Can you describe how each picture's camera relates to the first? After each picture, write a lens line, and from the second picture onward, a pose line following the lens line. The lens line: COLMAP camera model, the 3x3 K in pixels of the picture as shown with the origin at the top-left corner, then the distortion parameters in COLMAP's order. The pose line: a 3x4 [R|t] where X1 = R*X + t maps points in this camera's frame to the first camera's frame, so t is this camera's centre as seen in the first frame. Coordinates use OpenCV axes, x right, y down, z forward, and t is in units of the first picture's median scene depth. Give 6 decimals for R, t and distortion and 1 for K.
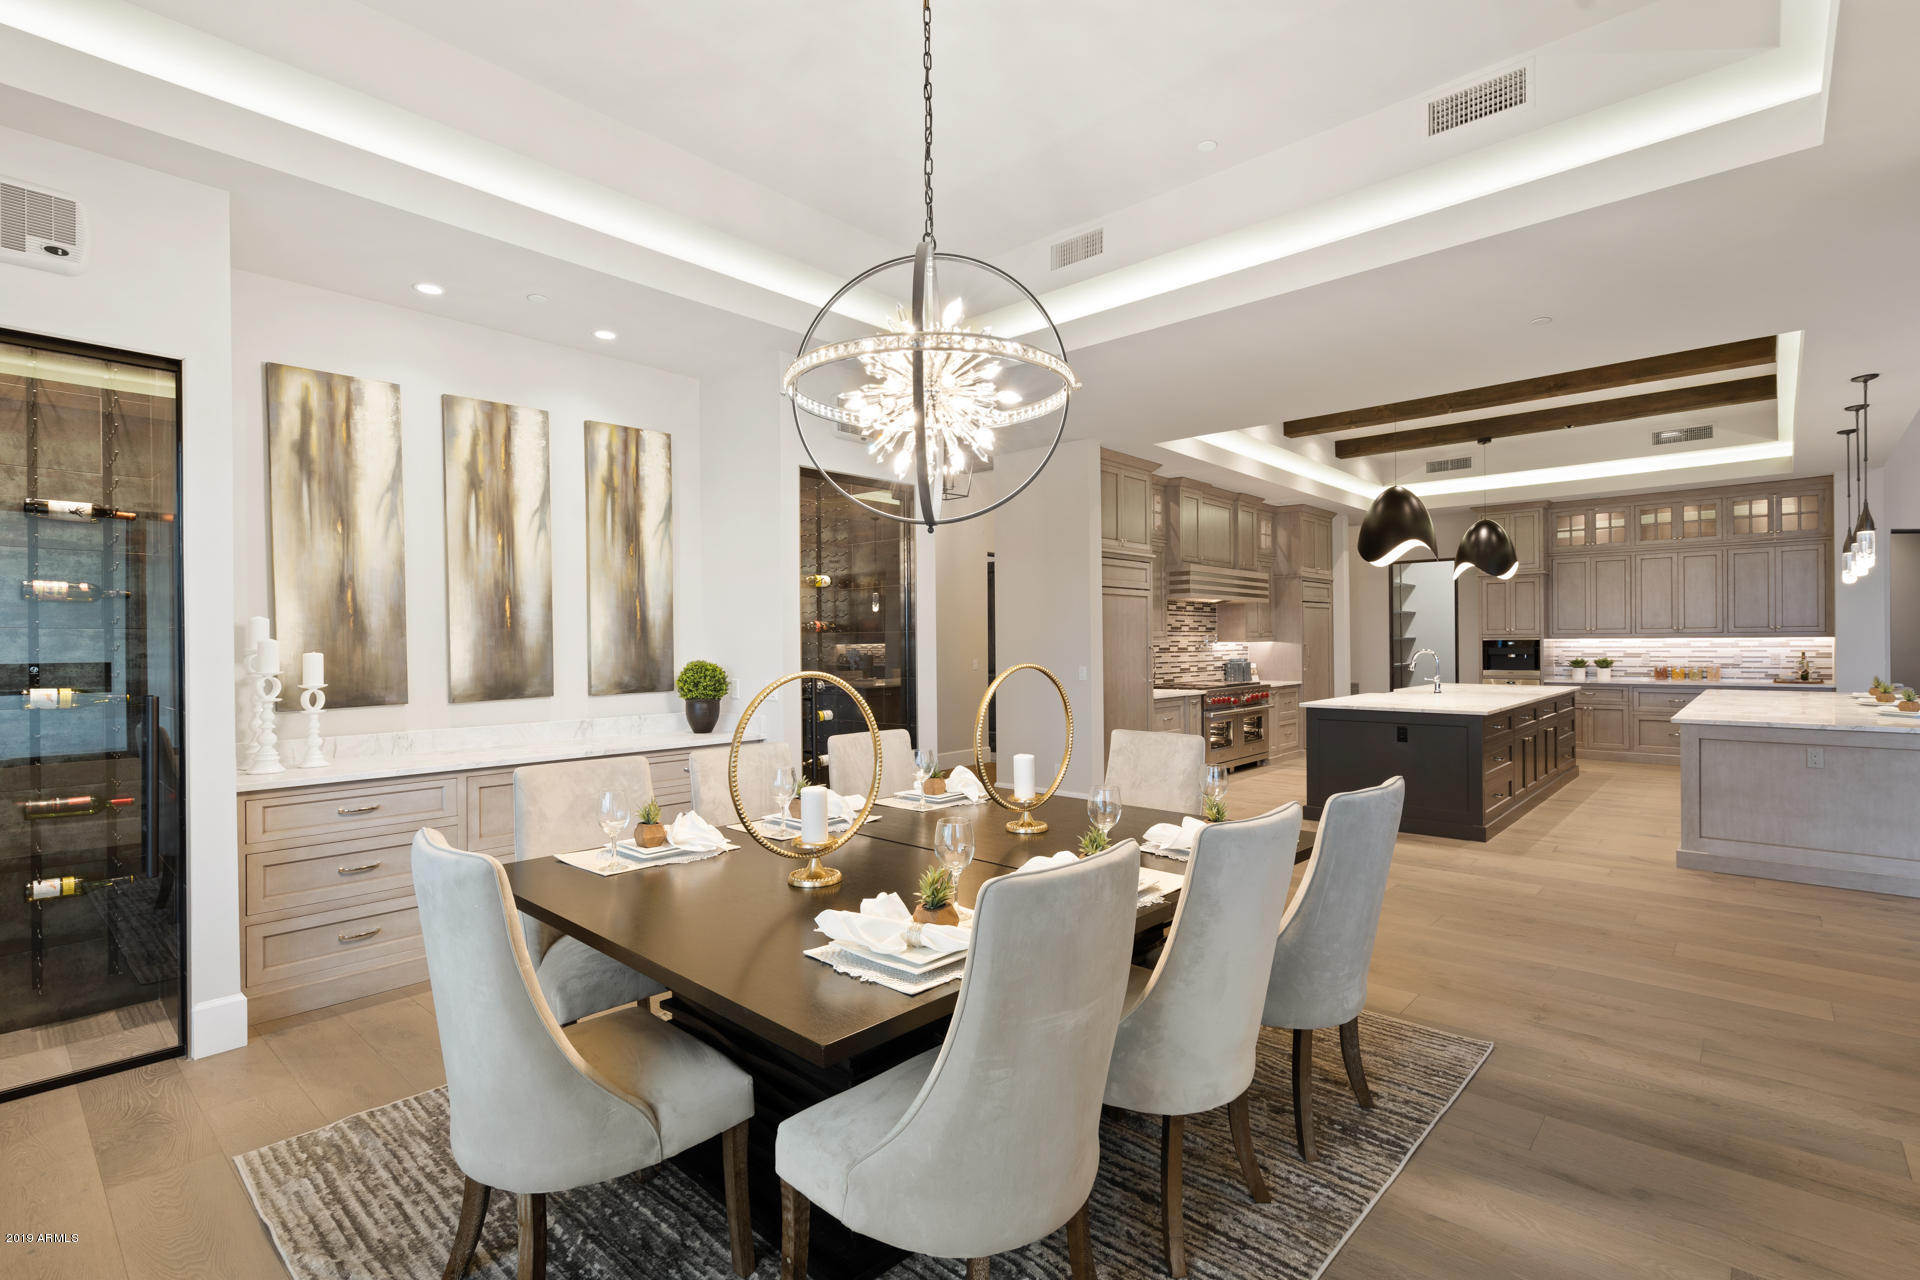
lens RADIAL K [[900.4, 0, 960.3], [0, 900.4, 642.1], [0, 0, 1]] dist [-0.001067, 0.000126]
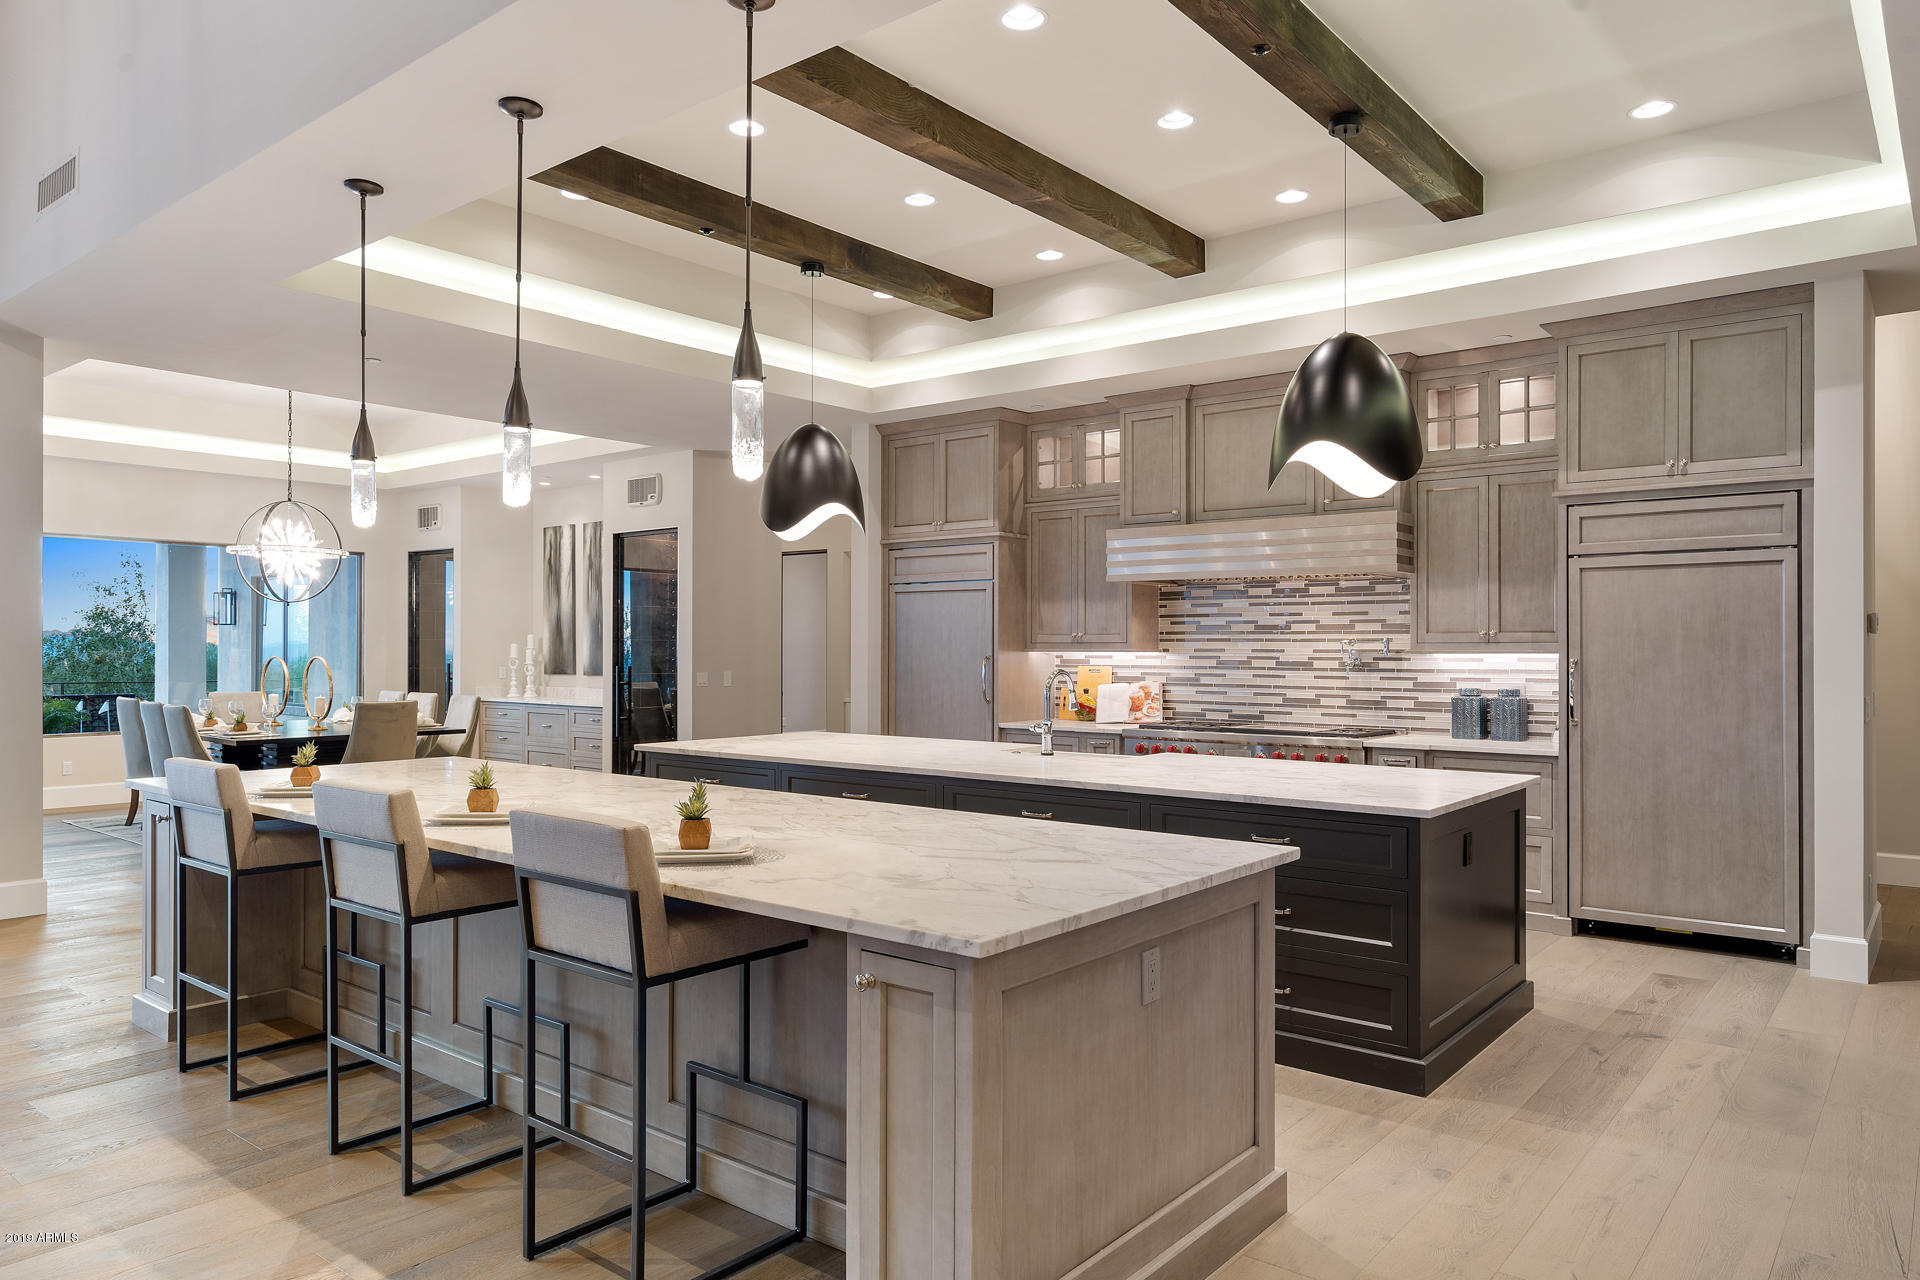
lens RADIAL K [[1240.0, 0, 967.1], [0, 1240.0, 643.8], [0, 0, 1]] dist [0.003240, -0.004193]
pose [[0.068512, 0.004842, -0.997639, 0.995888], [-0.001183, 0.999988, 0.004772, -0.008394], [0.997650, 0.000853, 0.068517, 0.735835]]
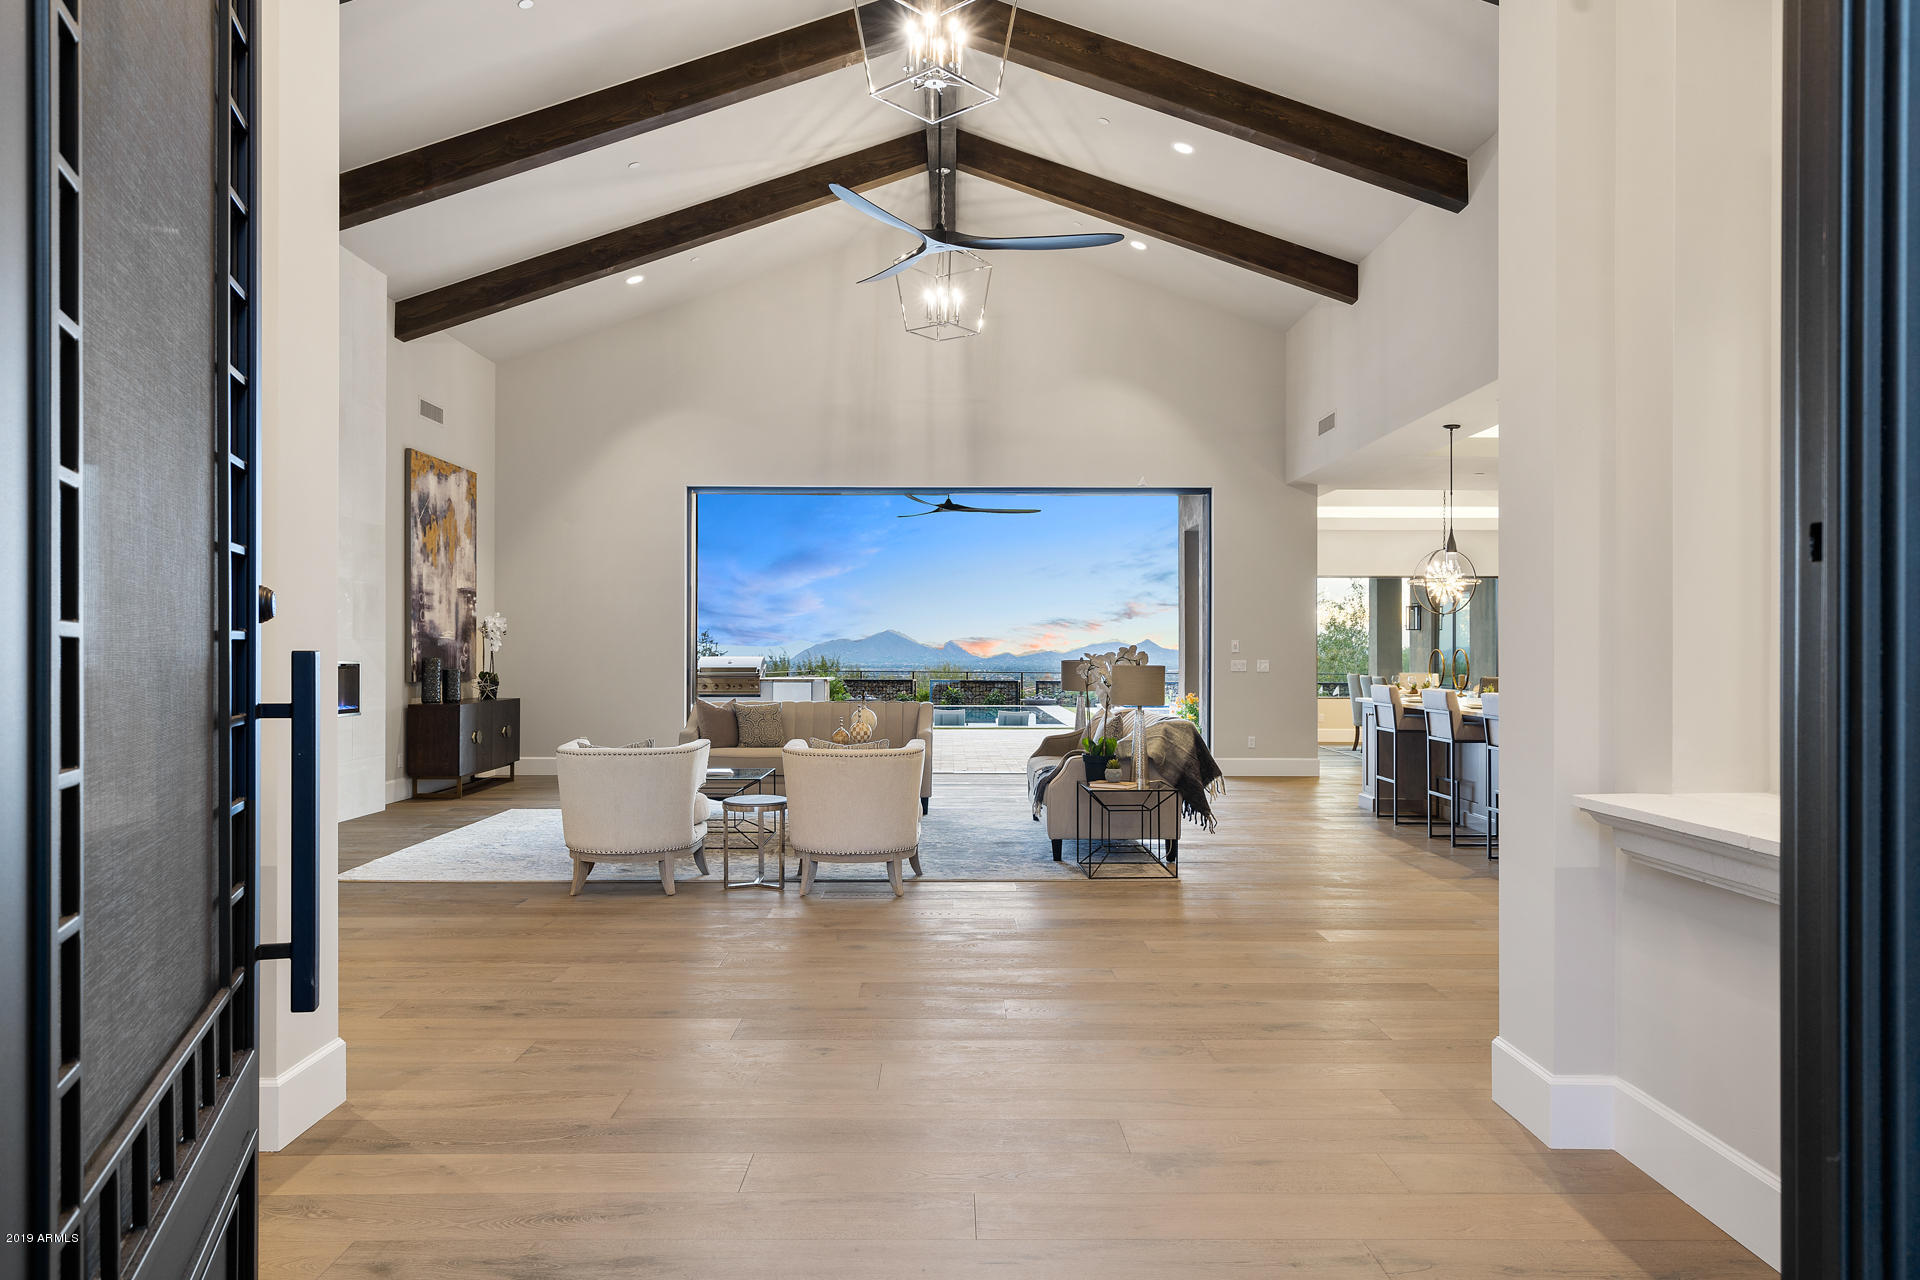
lens RADIAL K [[1240.0, 0, 960.9], [0, 1240.0, 647.1], [0, 0, 1]] dist [0.003240, -0.004193]
pose [[-0.736893, 0.004507, -0.675994, 1.463268], [0.003878, 0.999990, 0.002439, -0.001553], [0.675998, -0.000824, -0.736903, 0.998681]]
